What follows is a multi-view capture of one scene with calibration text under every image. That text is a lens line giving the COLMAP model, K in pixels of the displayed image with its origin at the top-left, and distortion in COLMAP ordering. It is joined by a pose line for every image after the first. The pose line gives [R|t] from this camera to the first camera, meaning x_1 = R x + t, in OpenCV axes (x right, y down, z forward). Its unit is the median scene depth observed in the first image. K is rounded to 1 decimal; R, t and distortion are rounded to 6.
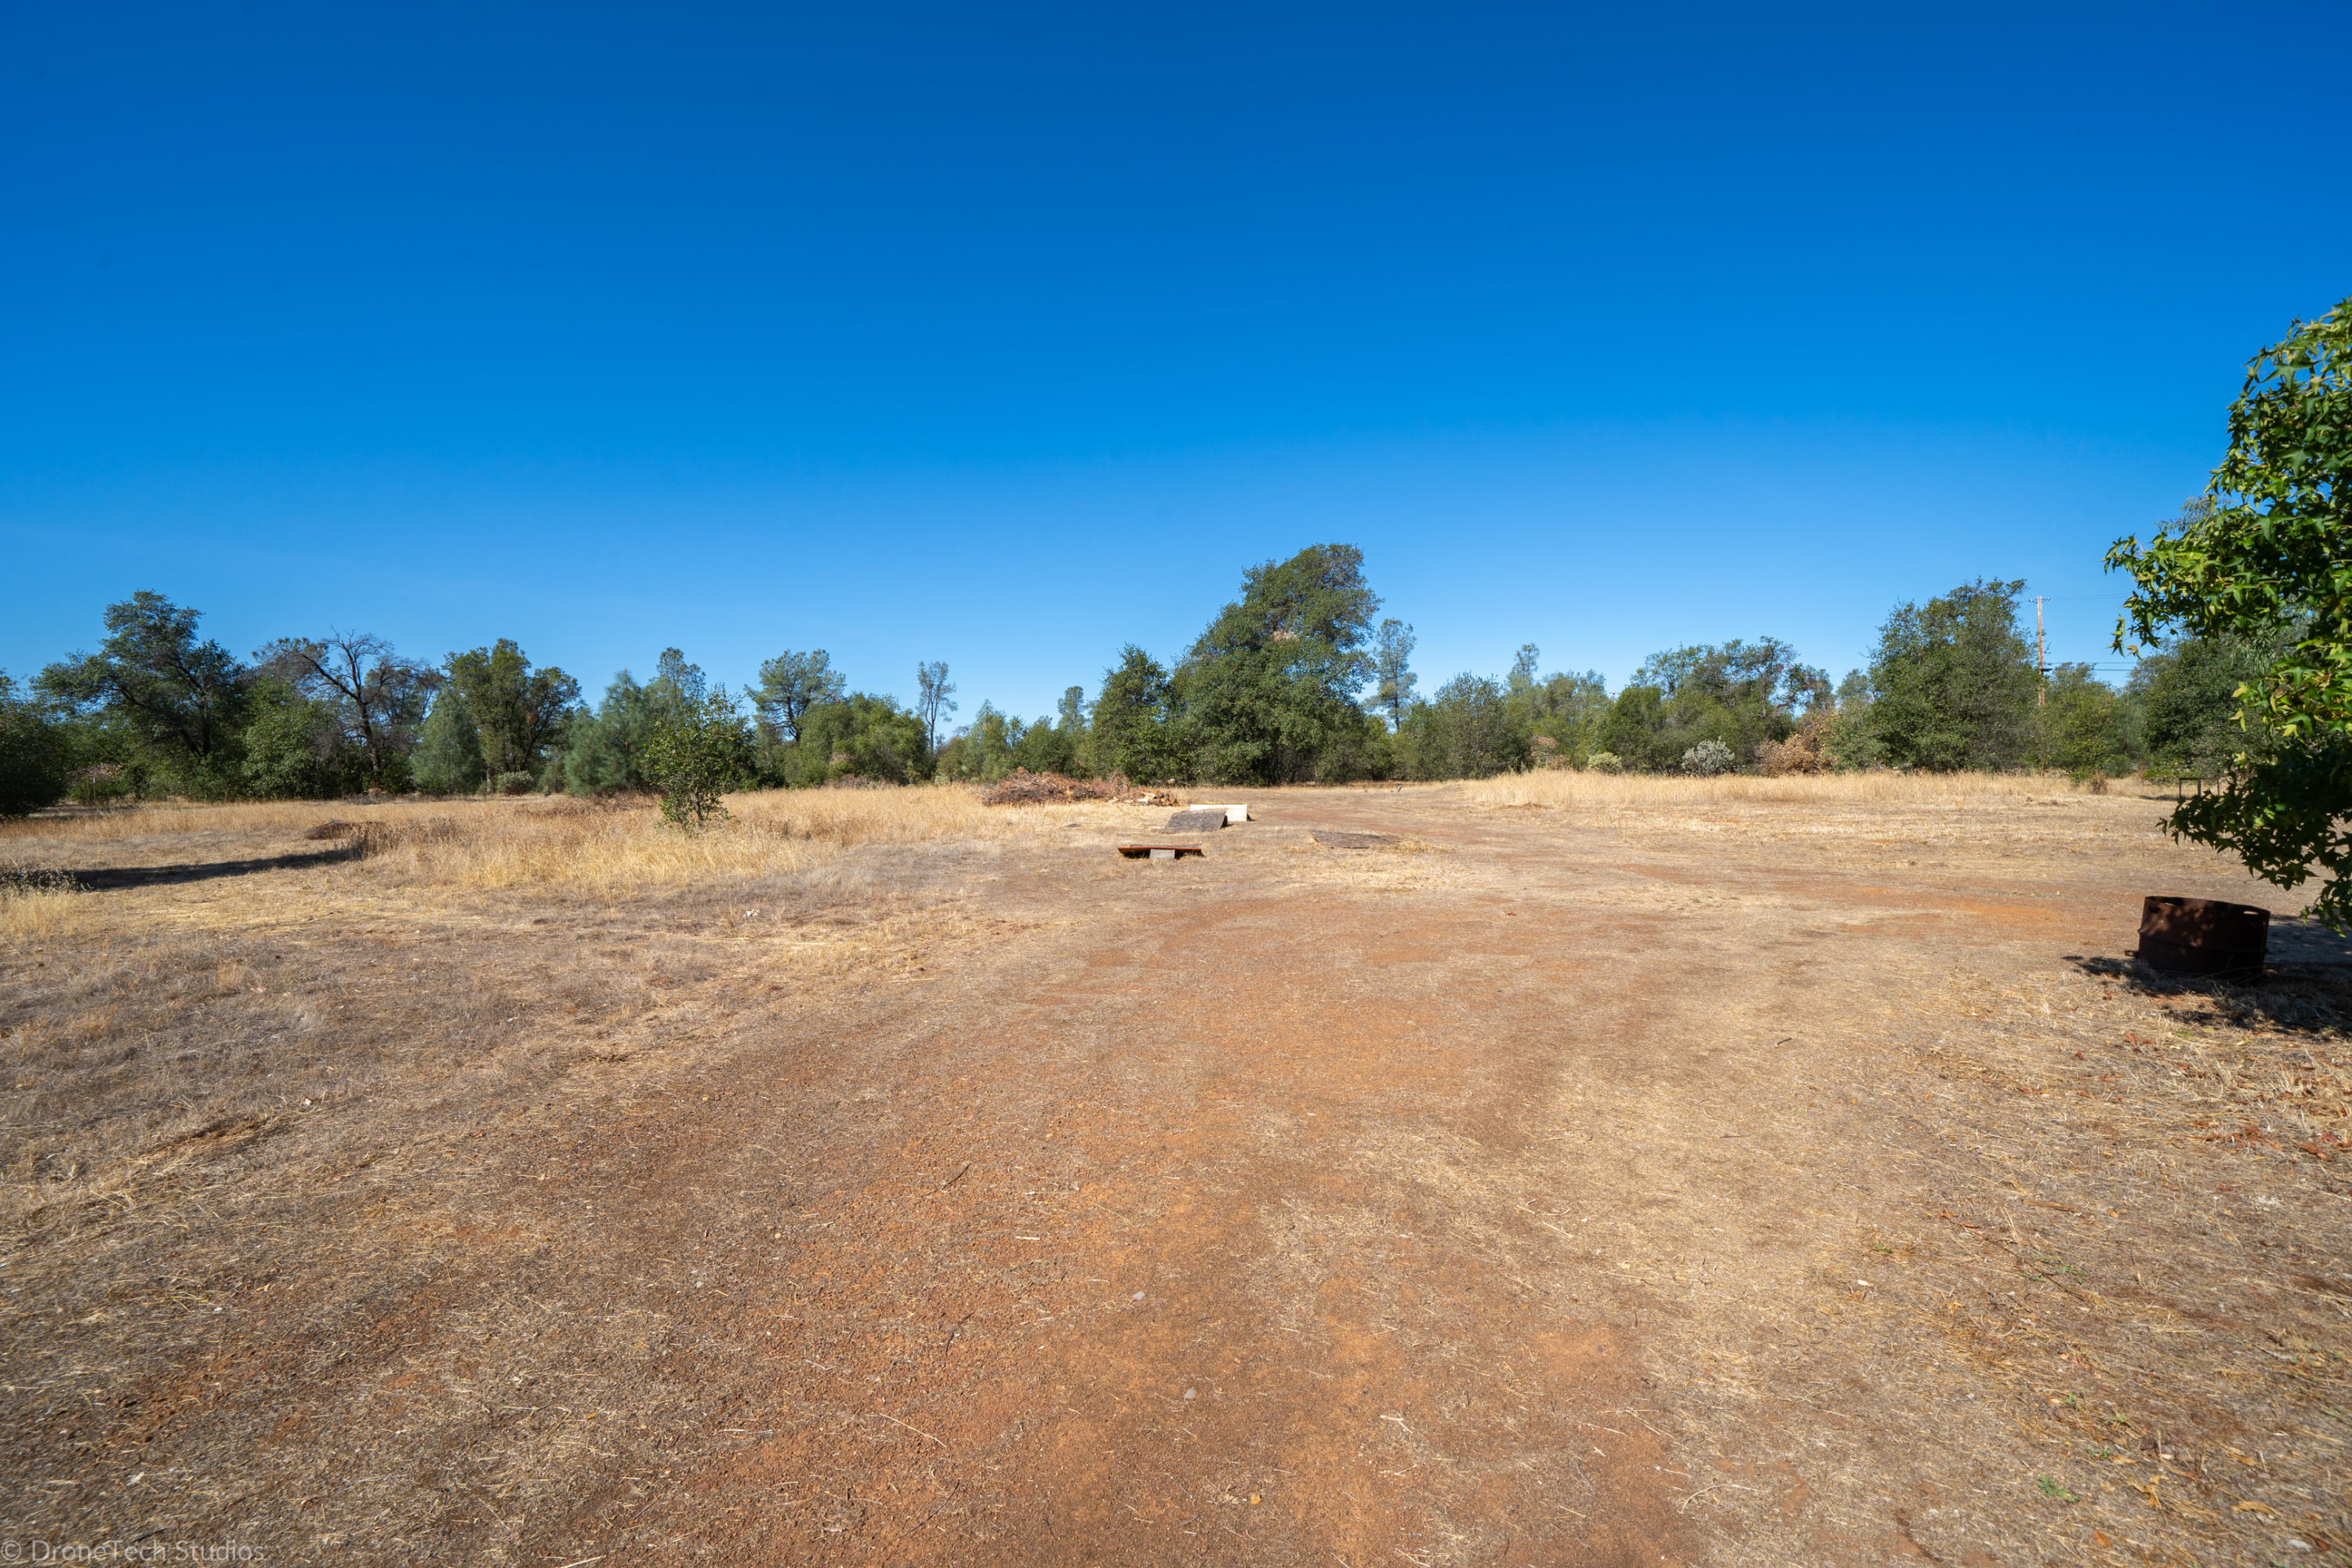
lens RADIAL K [[978.0, 0, 1175.9], [0, 978.0, 787.4], [0, 0, 1]] dist [-0.012036, -0.000168]
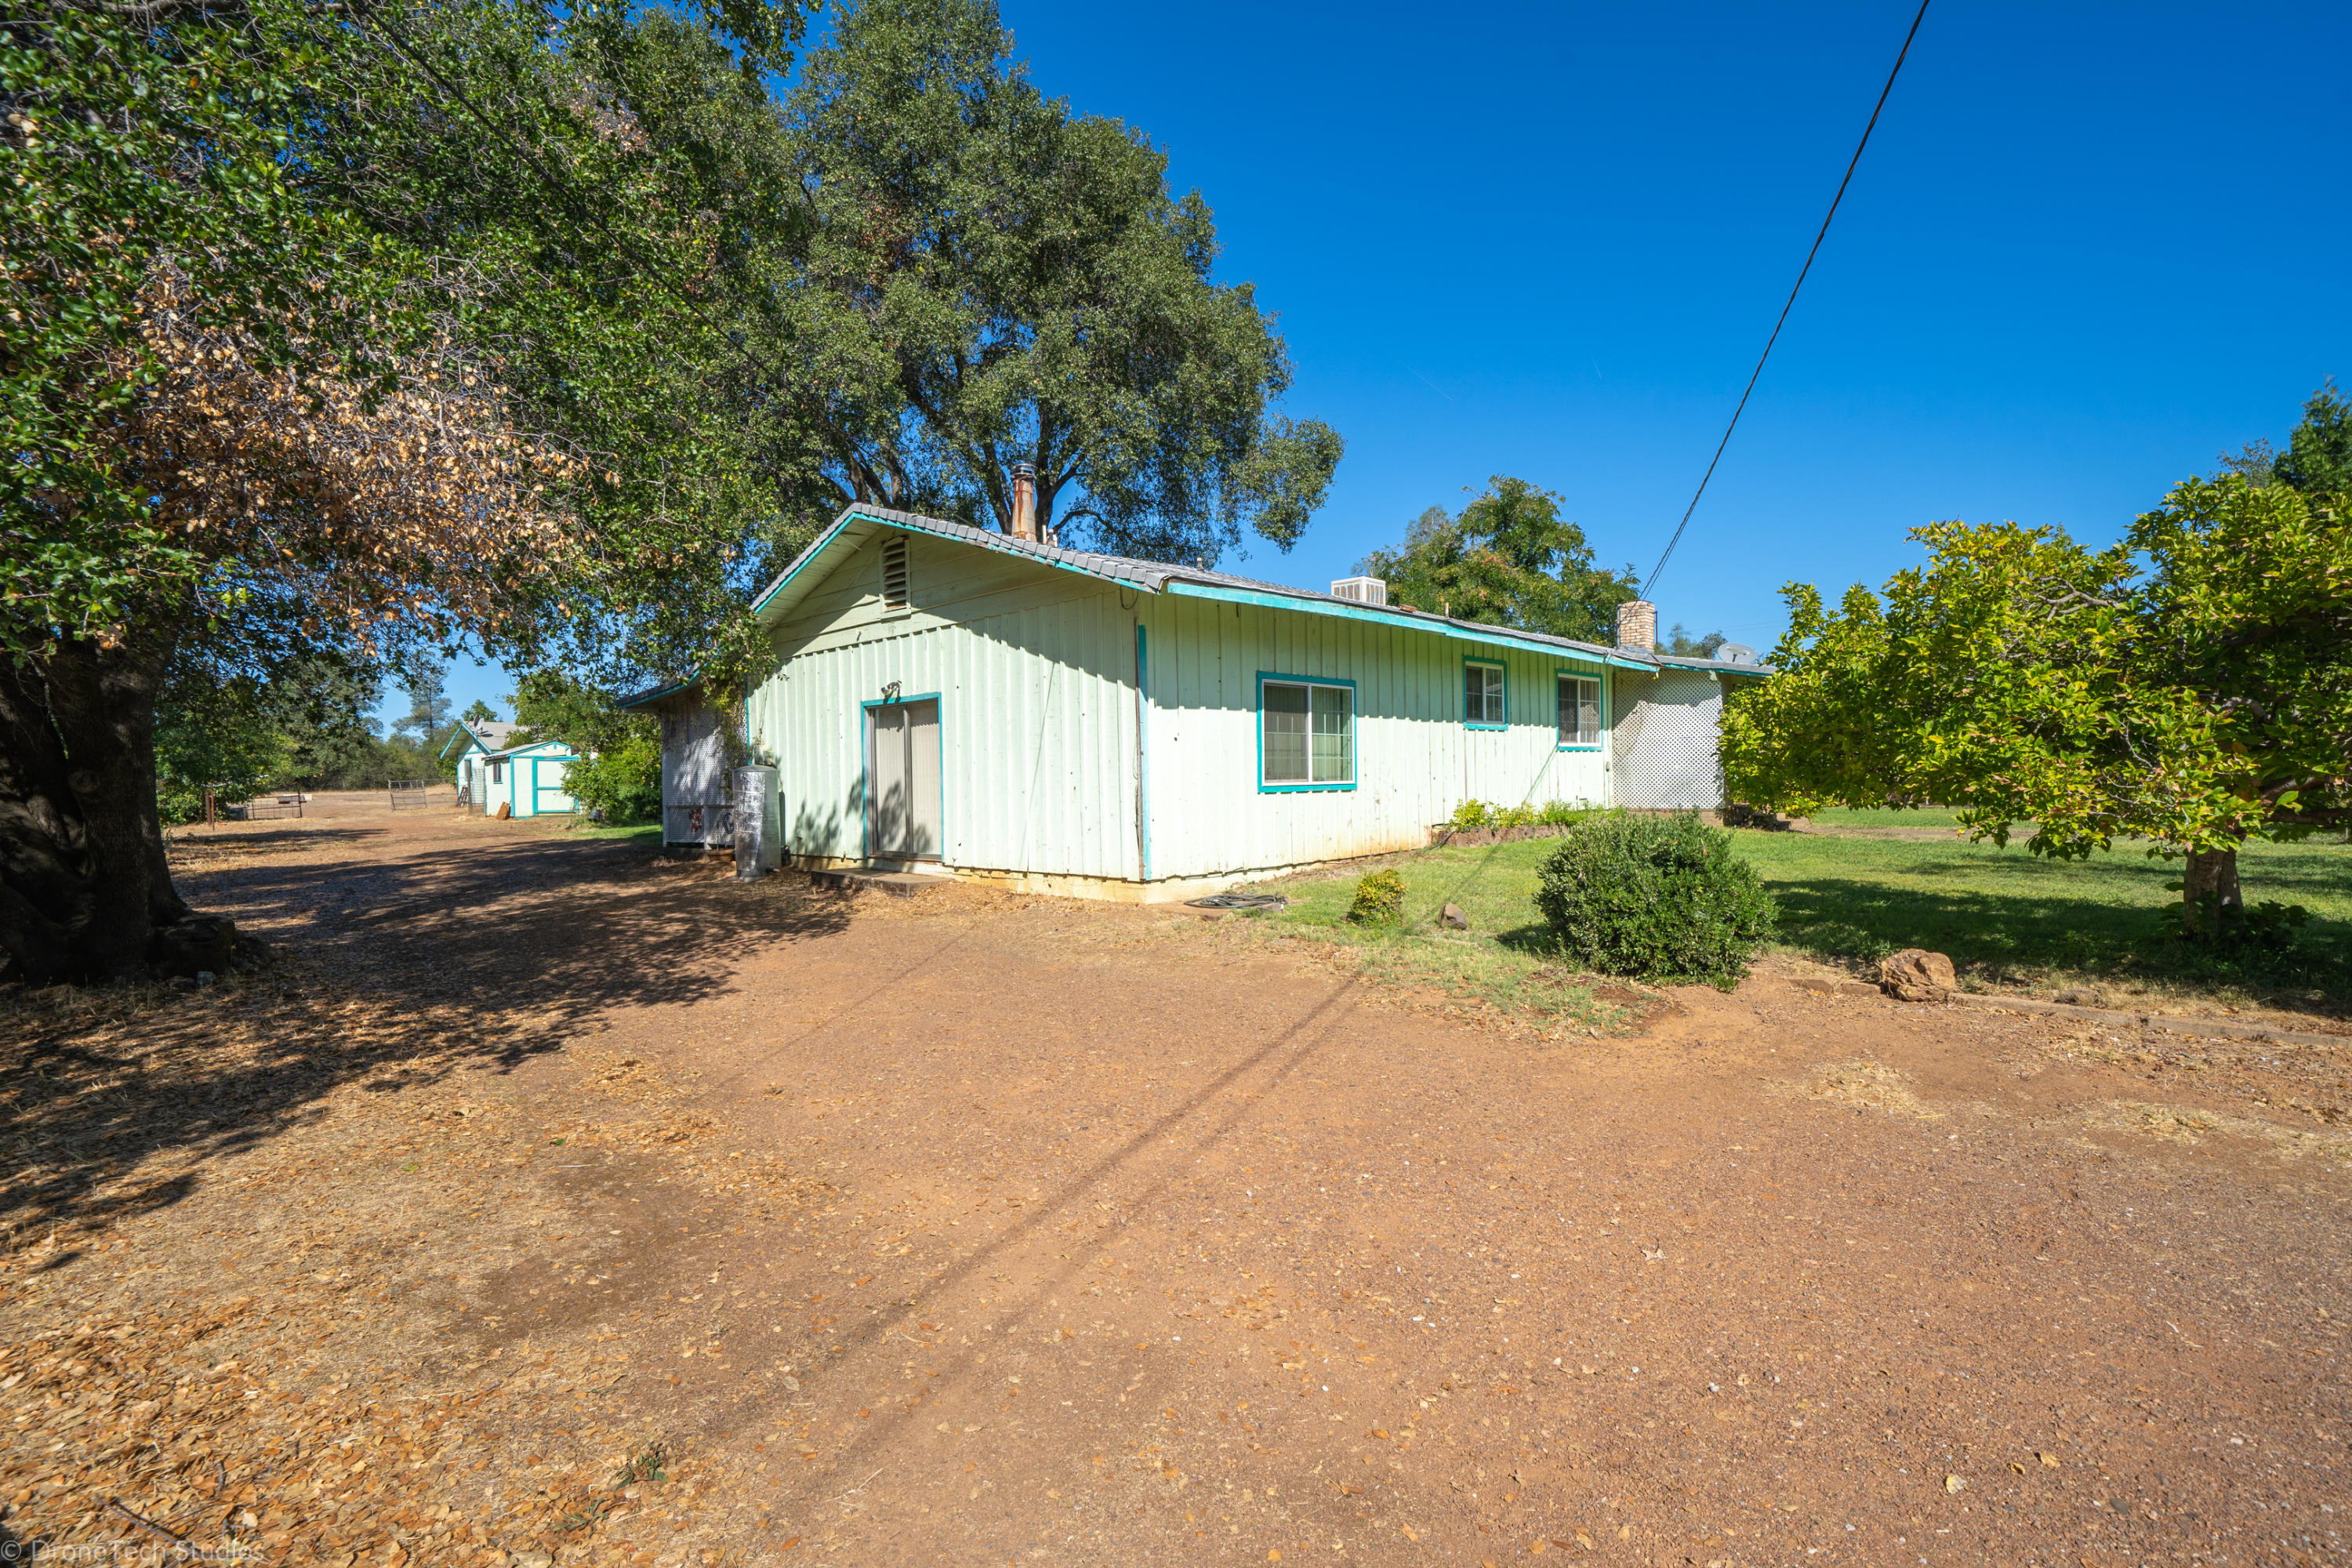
lens RADIAL K [[1038.0, 0, 1191.2], [0, 1038.0, 791.8], [0, 0, 1]] dist [-0.005617, 0.000572]
pose [[0.675637, -0.018318, 0.737007, -0.189059], [0.023149, 0.999725, 0.003627, 0.027367], [-0.736871, 0.014611, 0.675875, -1.313338]]
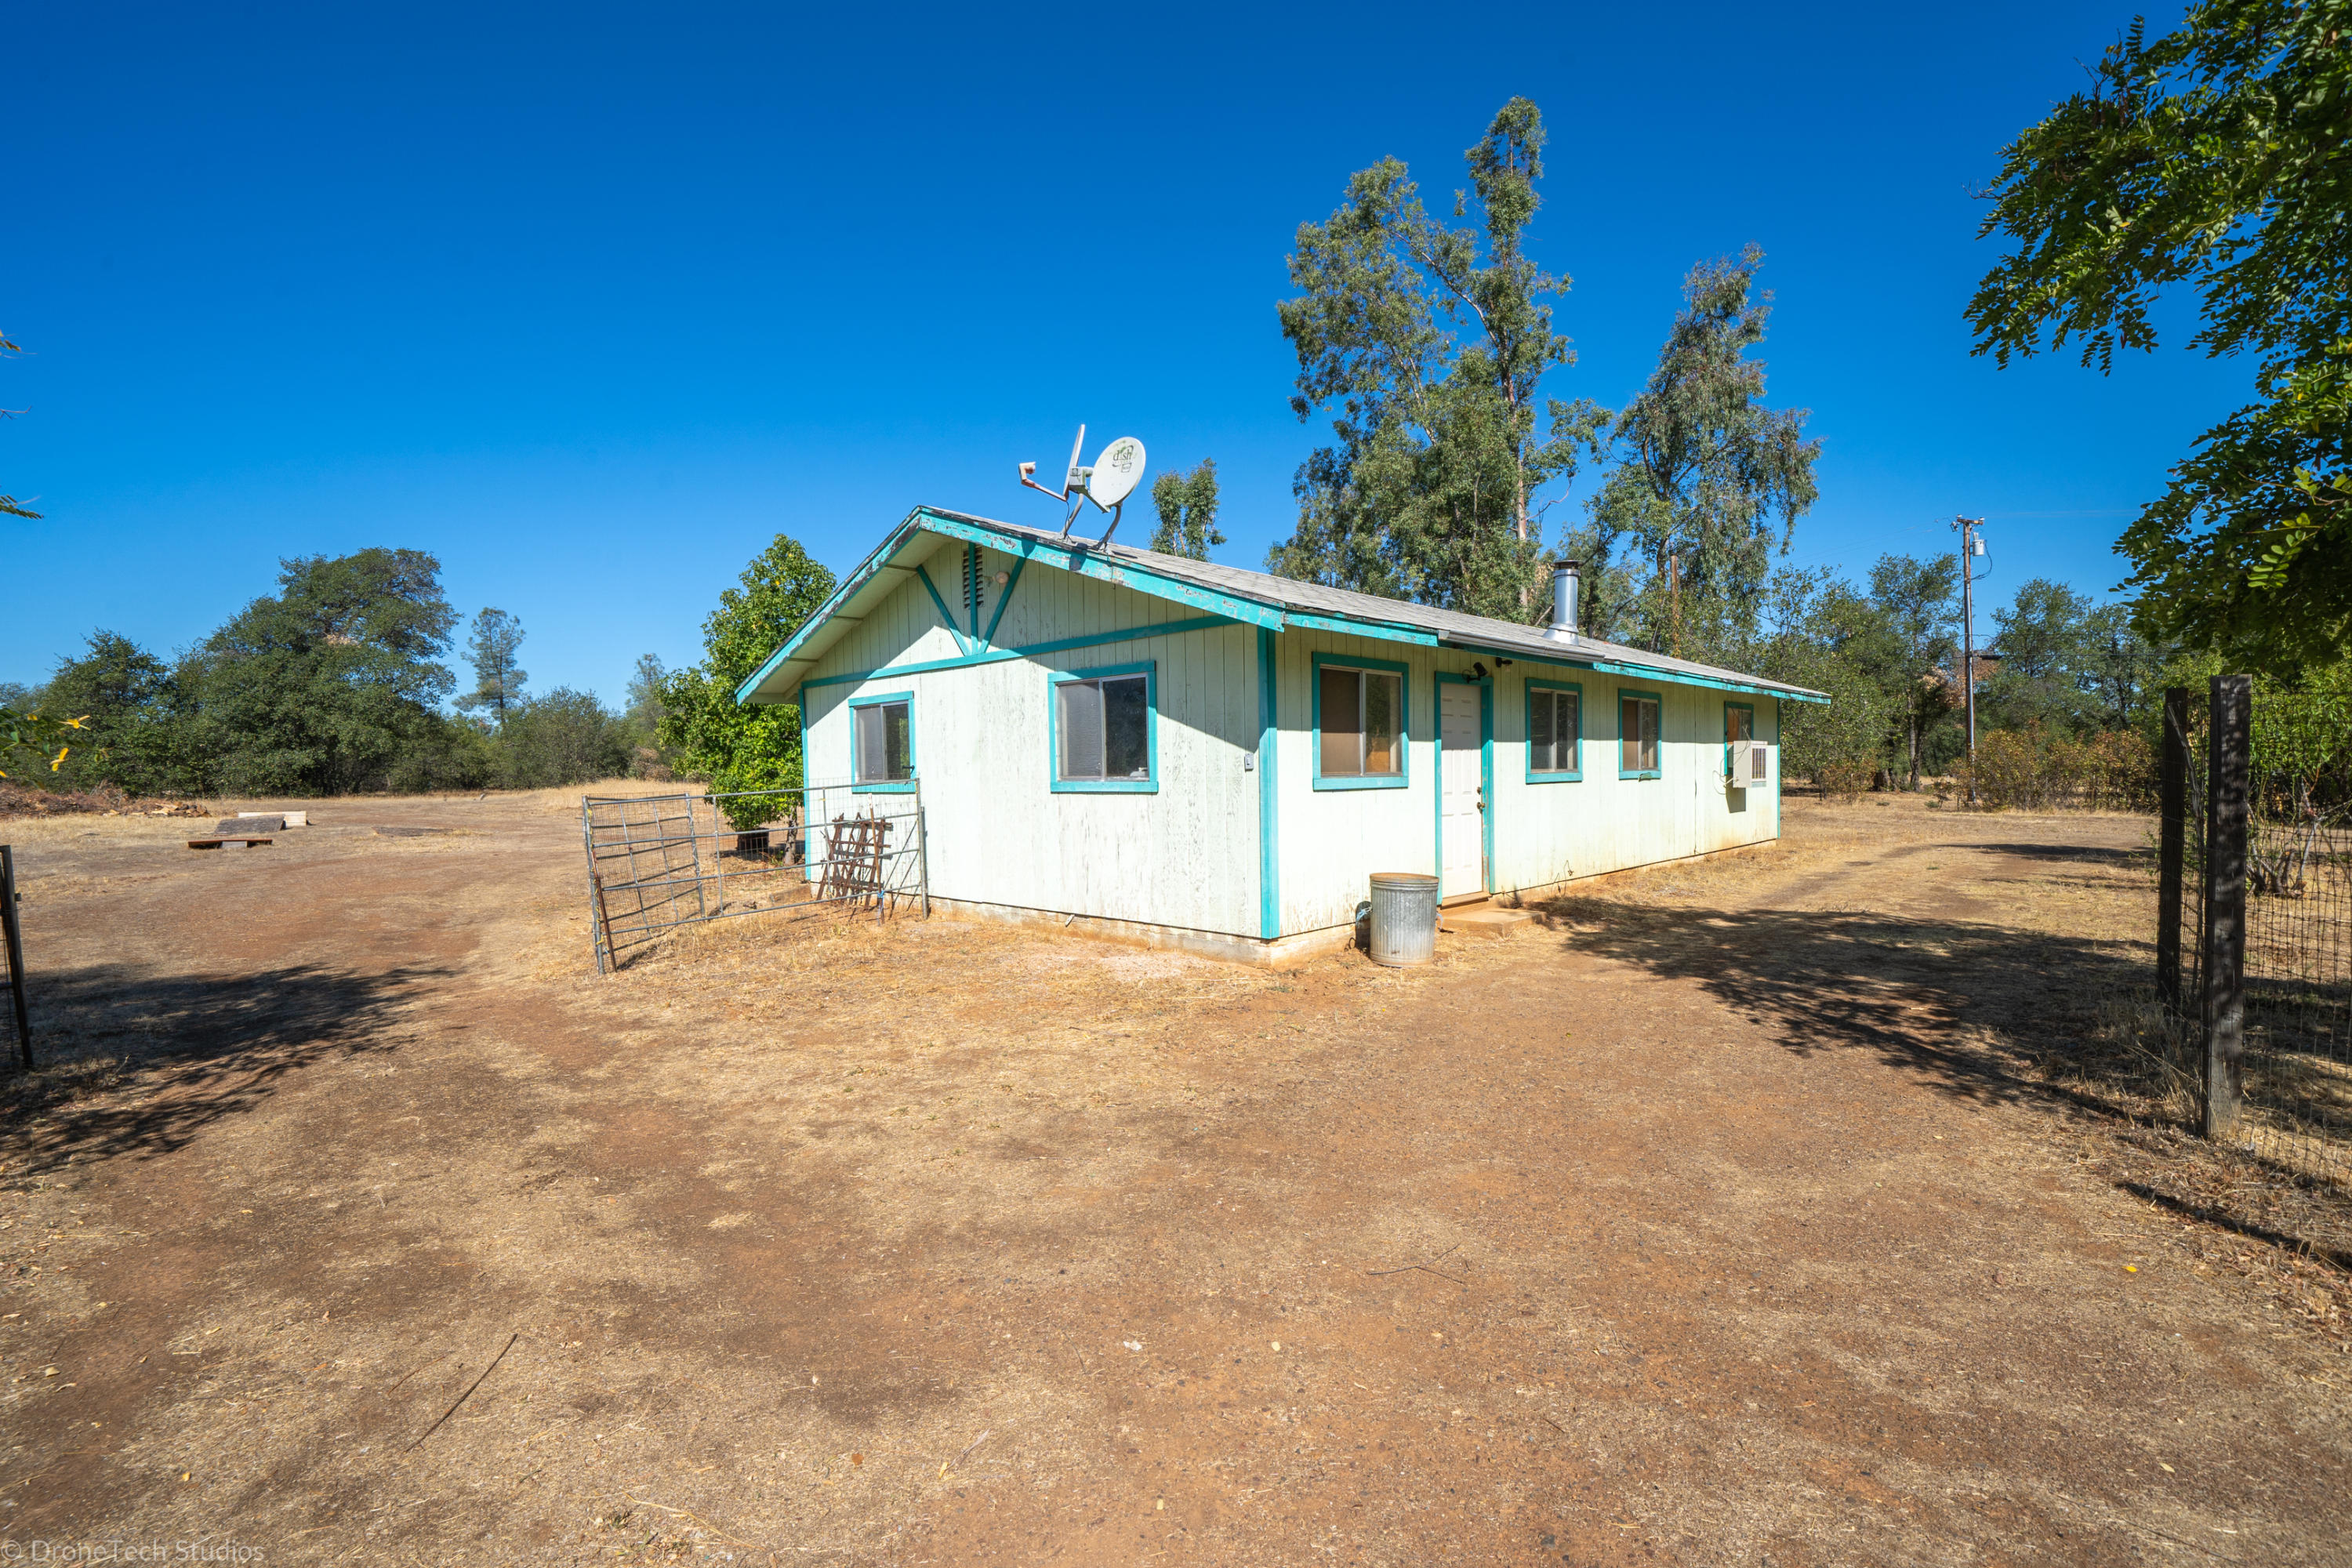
lens RADIAL K [[1034.2, 0, 1164.0], [0, 1034.2, 801.3], [0, 0, 1]] dist [0.012260, 0.000298]
pose [[0.712021, -0.017868, 0.701931, -0.033634], [0.013555, 0.999840, 0.011701, 0.002556], [-0.702028, 0.001183, 0.712149, -0.282651]]
